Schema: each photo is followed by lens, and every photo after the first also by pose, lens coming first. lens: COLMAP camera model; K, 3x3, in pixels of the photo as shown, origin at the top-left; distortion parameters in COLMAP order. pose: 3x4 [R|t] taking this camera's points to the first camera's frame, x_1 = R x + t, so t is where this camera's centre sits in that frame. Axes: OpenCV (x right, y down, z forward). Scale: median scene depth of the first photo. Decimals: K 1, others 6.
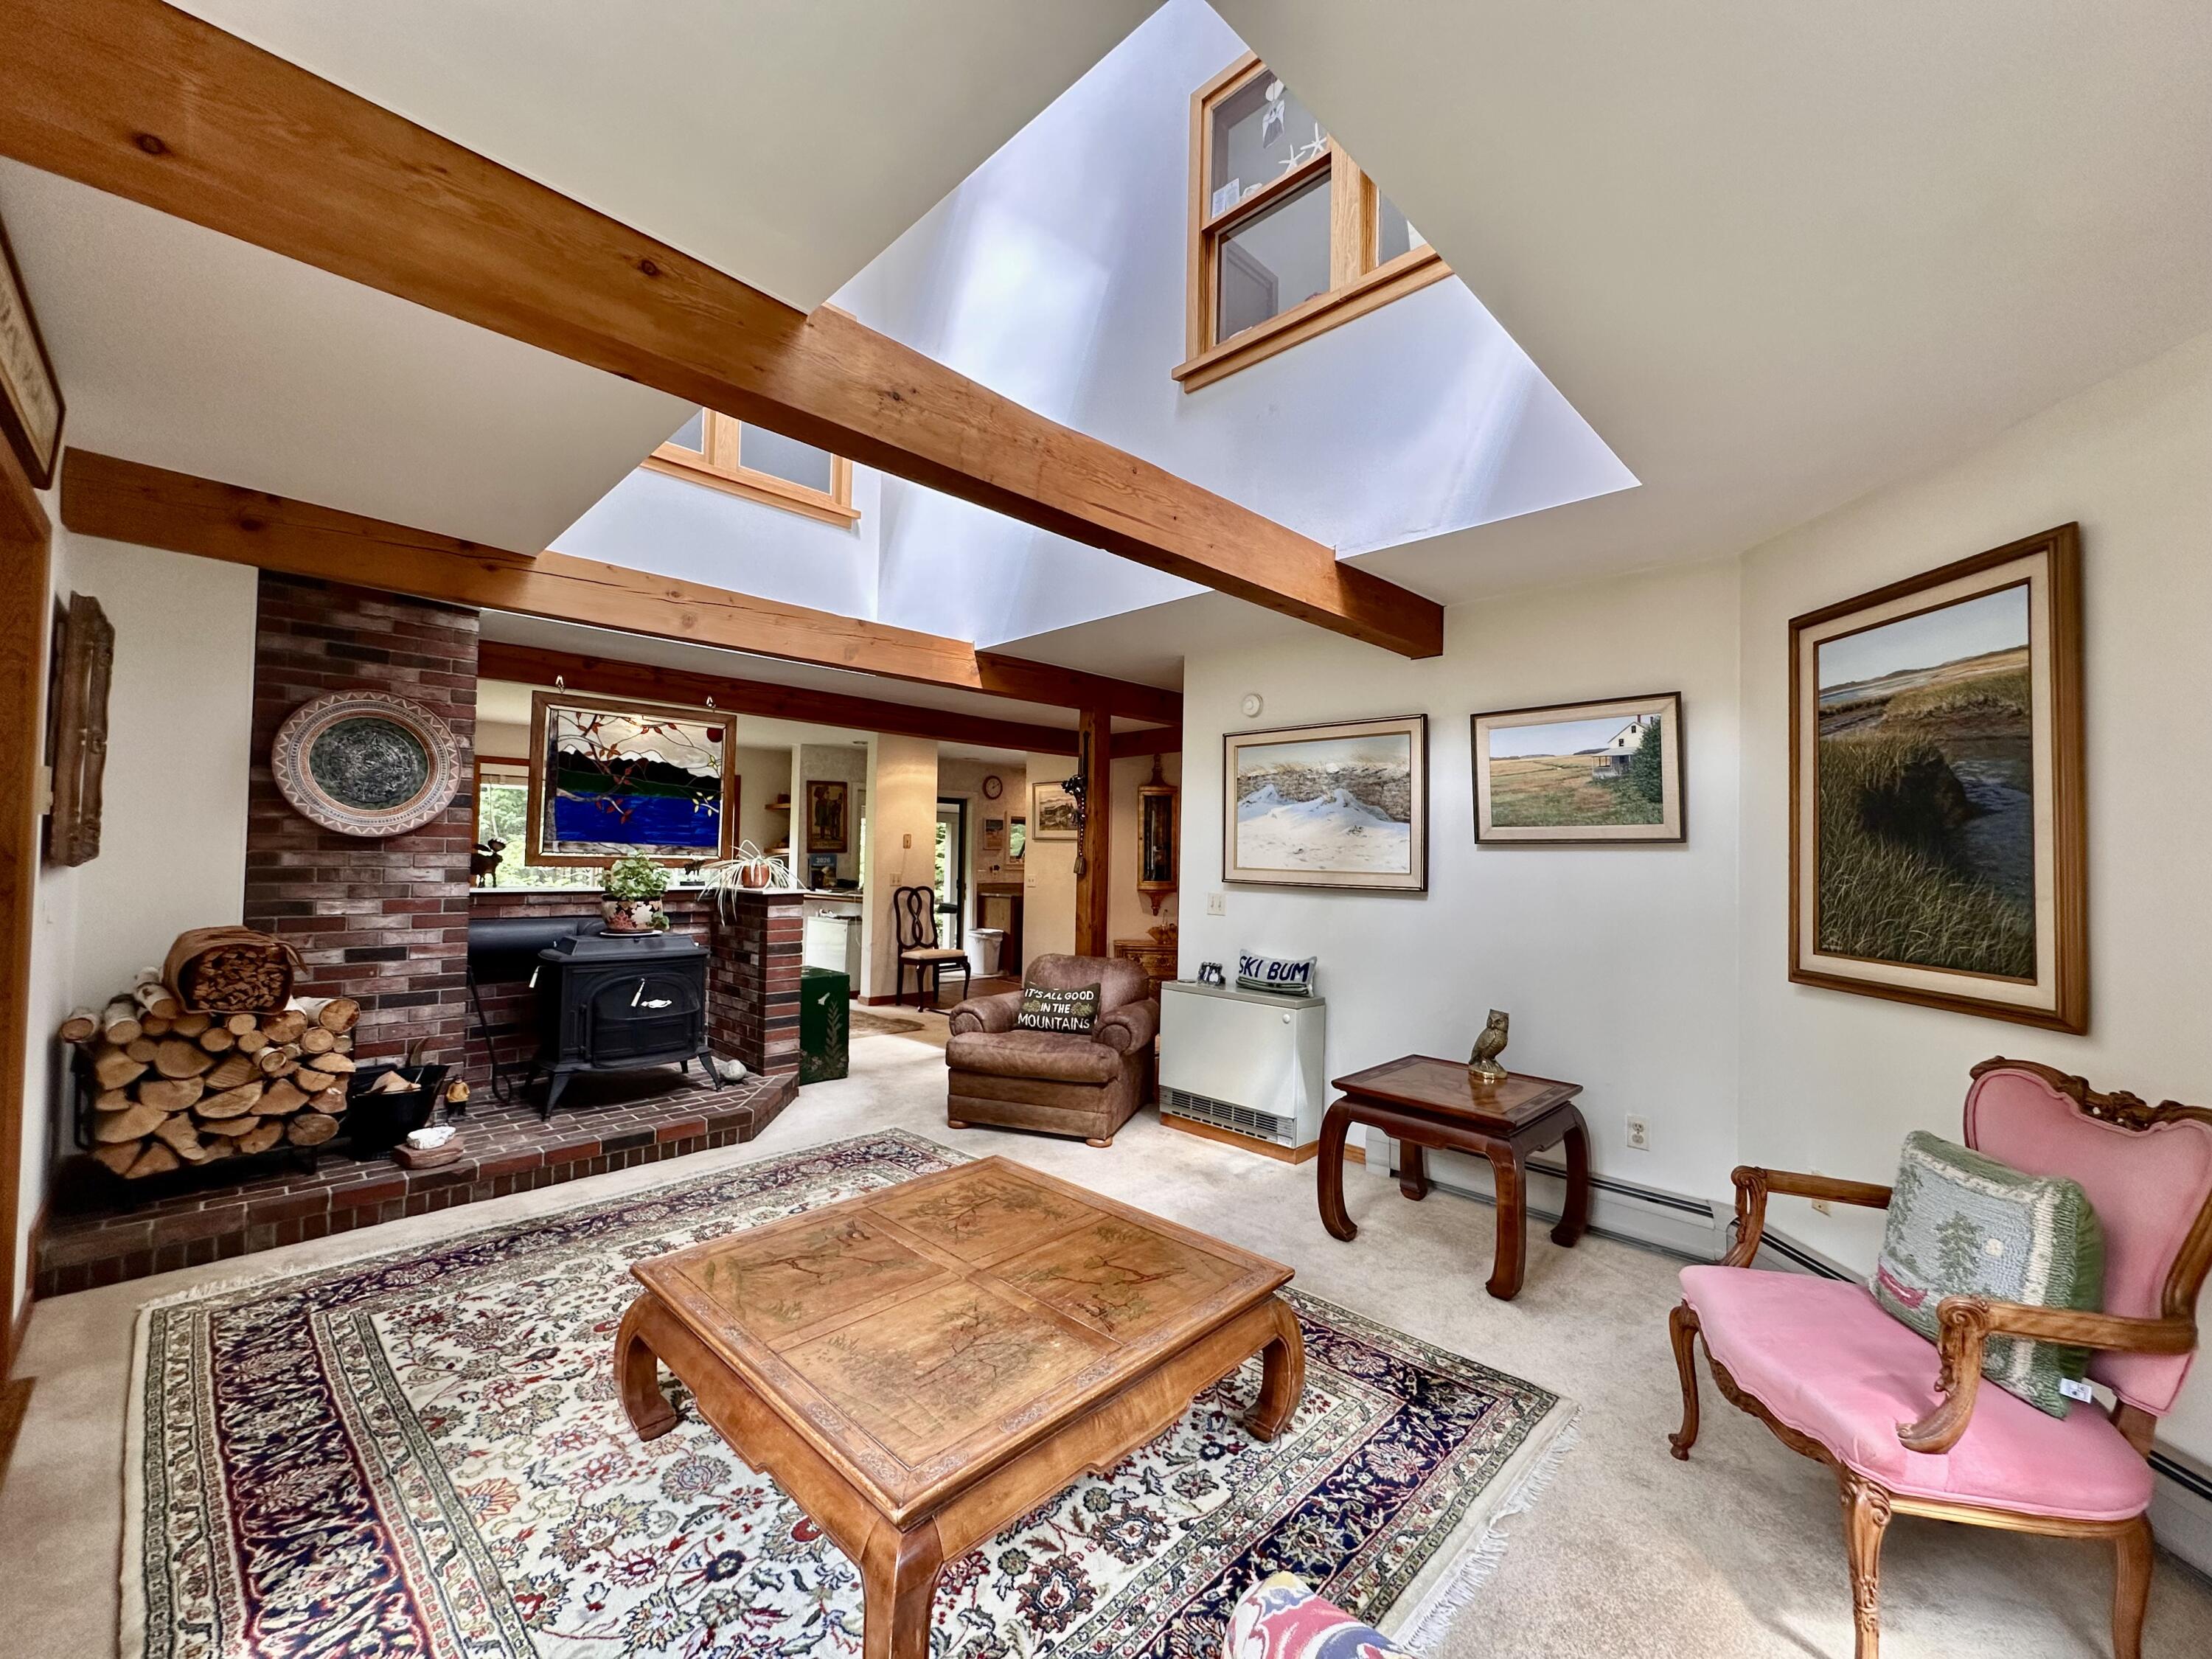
lens RADIAL K [[880.4, 0, 1107.7], [0, 880.4, 827.4], [0, 0, 1]] dist [0.000099, 0.000009]
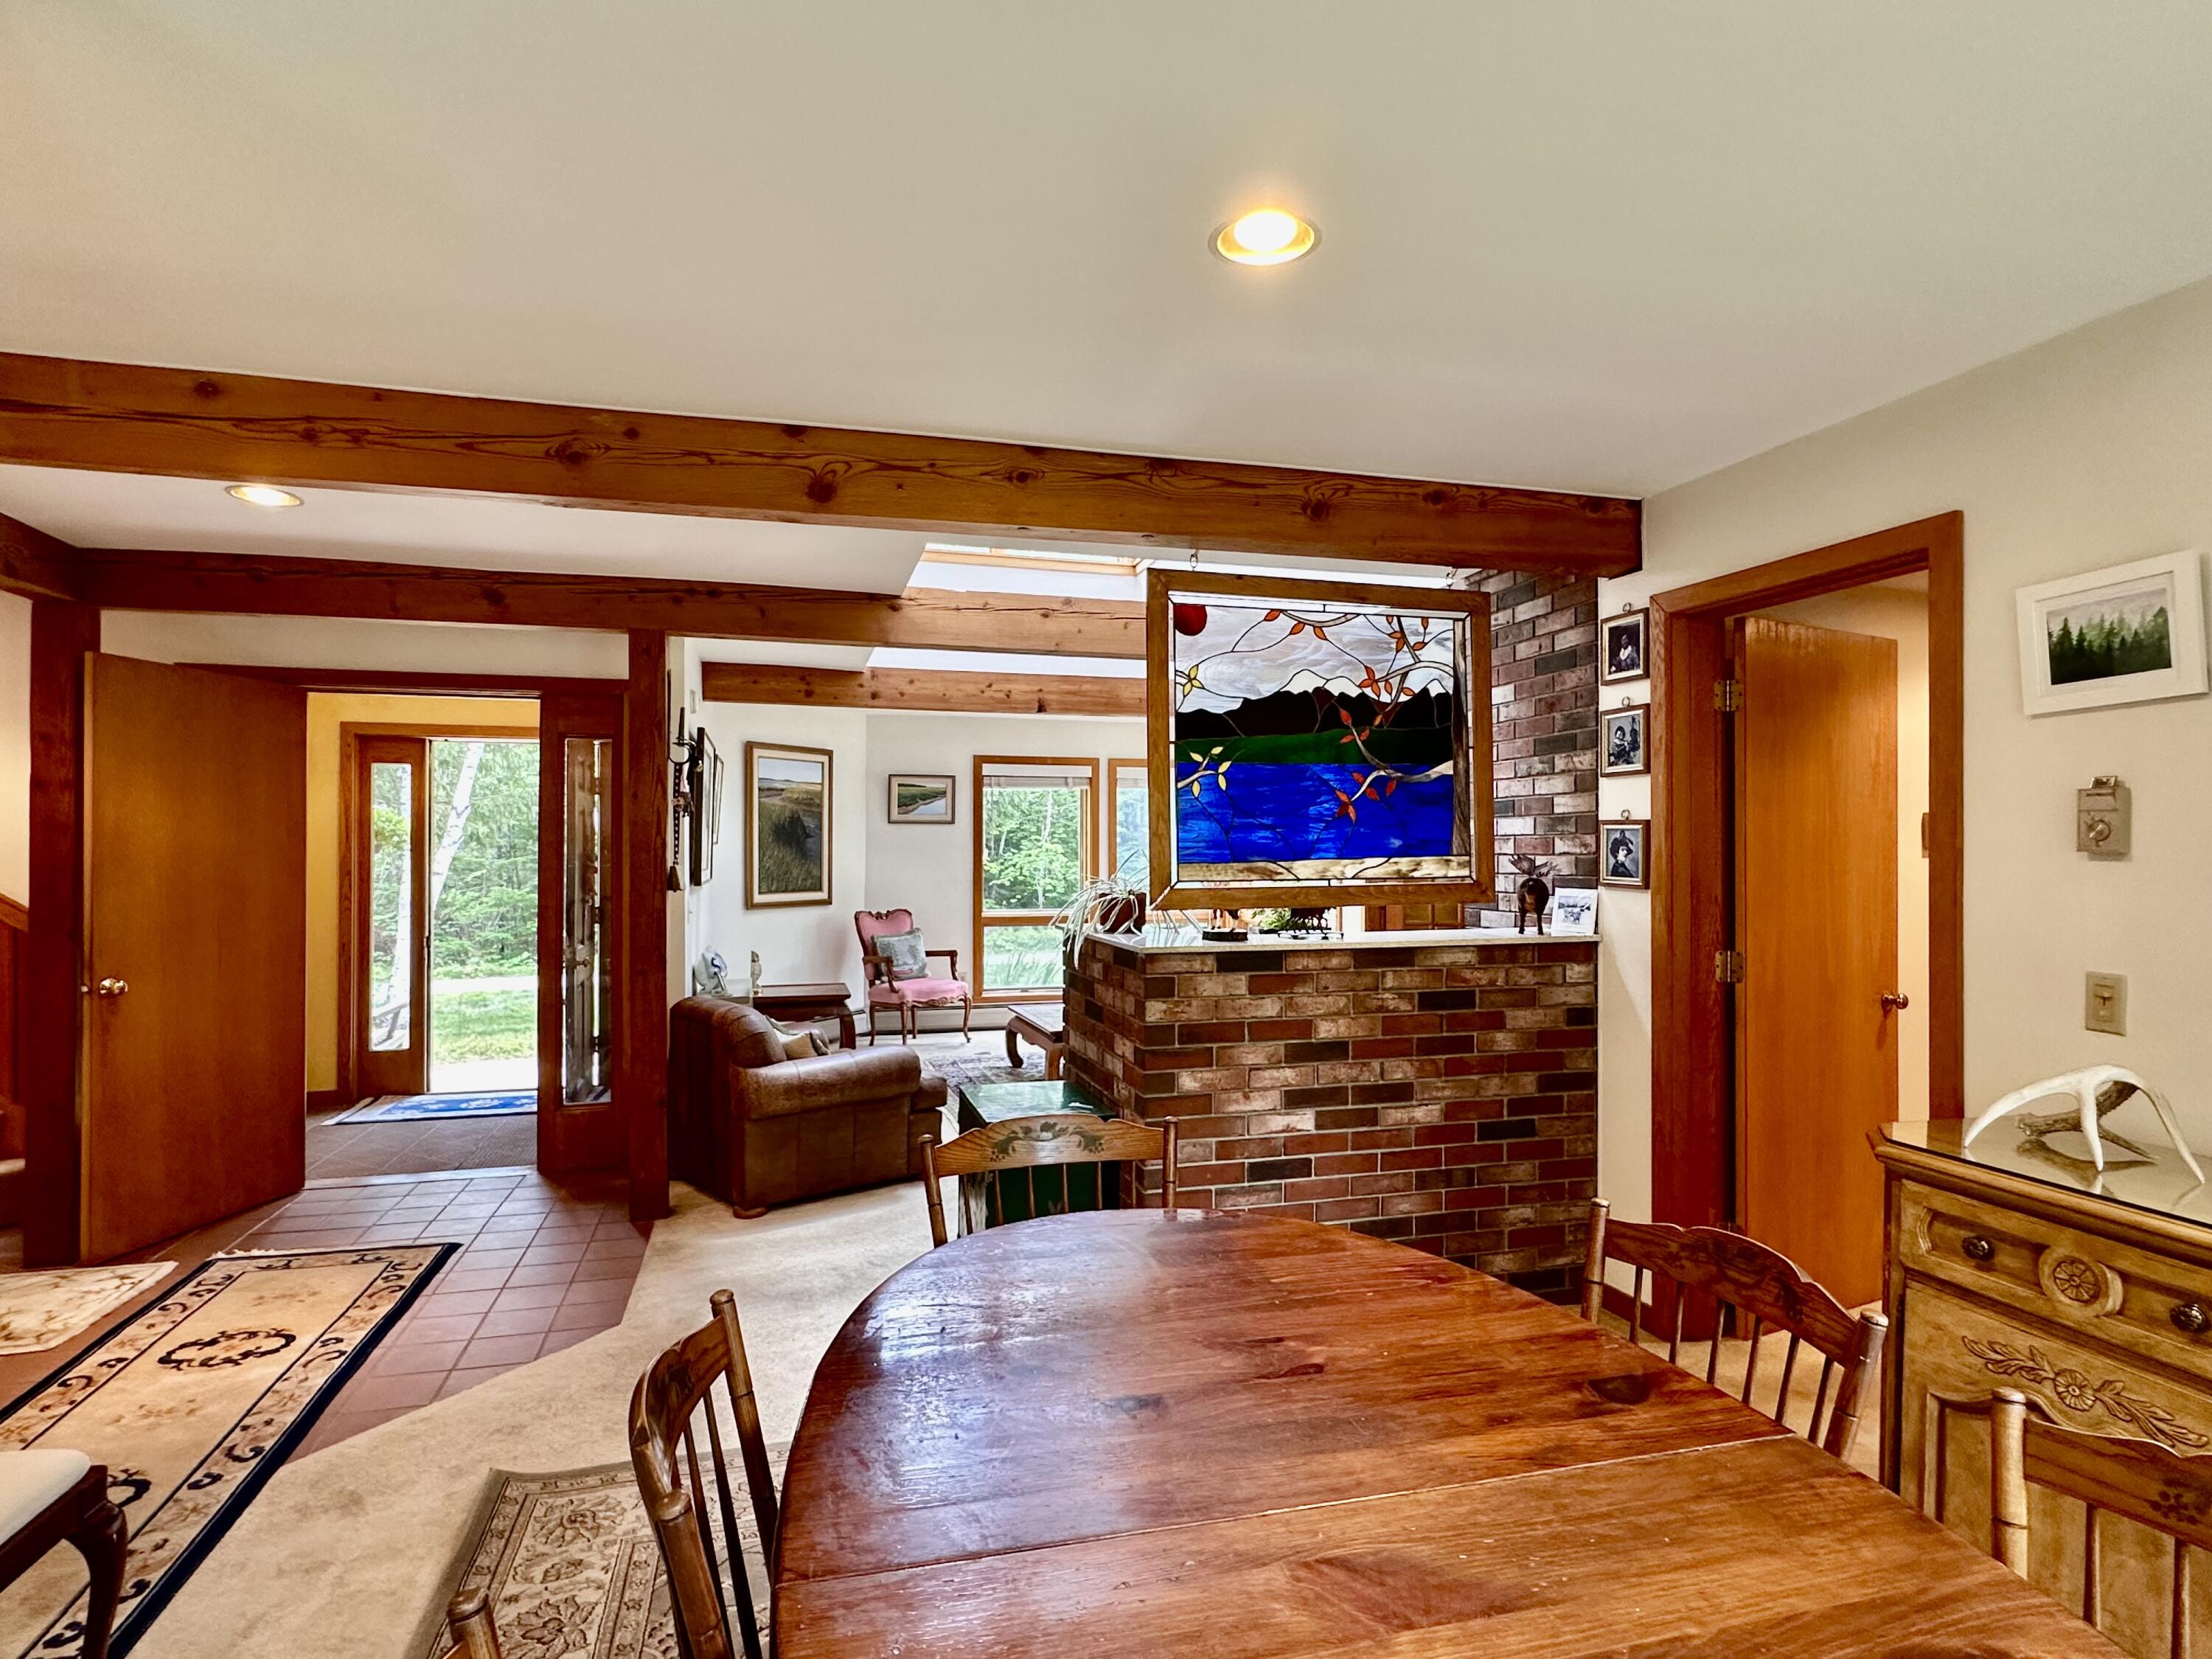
lens RADIAL K [[1167.8, 0, 1103.1], [0, 1167.8, 841.4], [0, 0, 1]] dist [-0.000922, -0.000077]
pose [[-0.861839, -0.010282, 0.507078, -1.681515], [-0.027071, 0.999302, -0.025748, 0.068098], [-0.506460, -0.035918, -0.861515, 3.566836]]
